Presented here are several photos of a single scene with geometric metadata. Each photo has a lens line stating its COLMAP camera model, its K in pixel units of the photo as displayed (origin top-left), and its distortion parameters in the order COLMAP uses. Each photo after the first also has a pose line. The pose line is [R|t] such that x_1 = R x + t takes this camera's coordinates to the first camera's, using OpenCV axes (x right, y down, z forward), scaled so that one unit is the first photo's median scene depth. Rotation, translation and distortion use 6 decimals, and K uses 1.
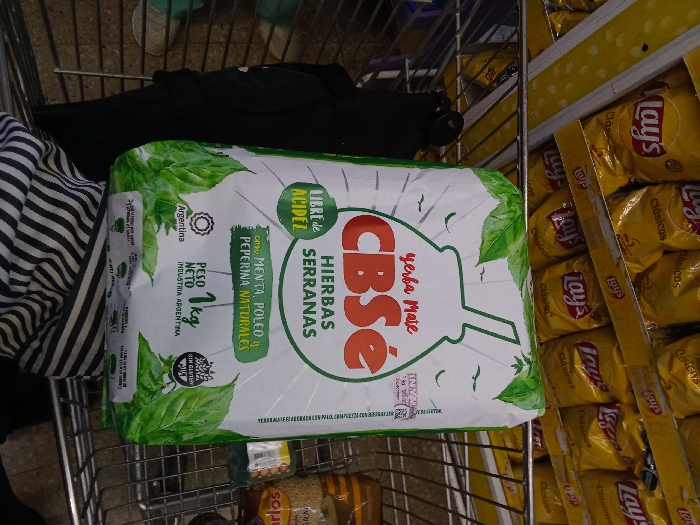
lens RADIAL K [[557.9, 0, 352.3], [0, 557.9, 276.2], [0, 0, 1]] dist [0.064136, -0.131335]
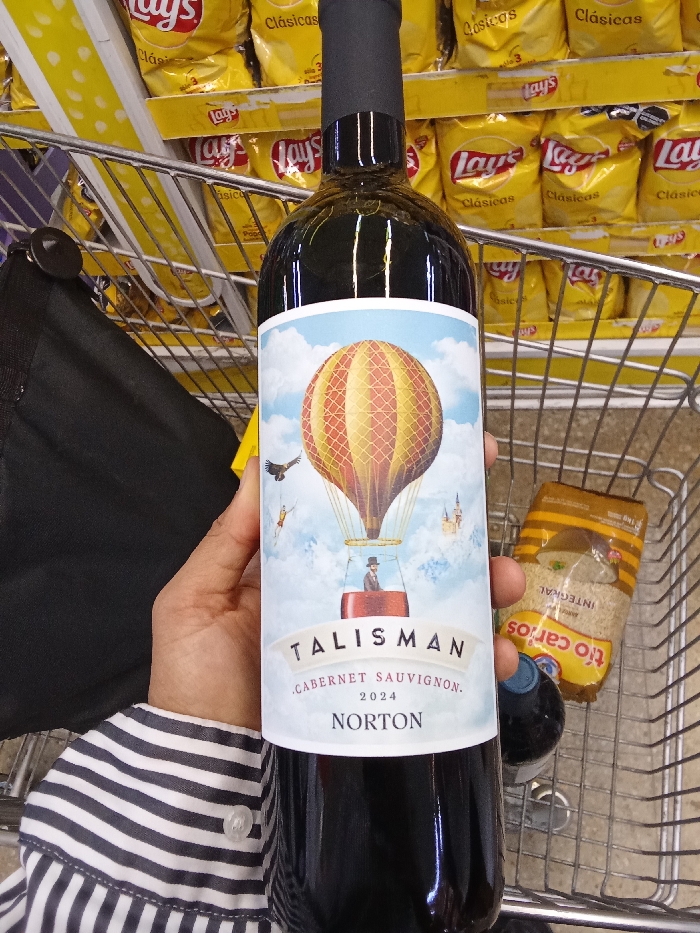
lens RADIAL K [[743.6, 0, 355.5], [0, 743.6, 471.4], [0, 0, 1]] dist [0.064136, -0.131335]
pose [[0.265720, -0.963913, 0.016265, -0.014284], [0.961169, 0.263585, -0.081713, 0.190594], [0.074477, 0.037346, 0.996523, 0.045971]]
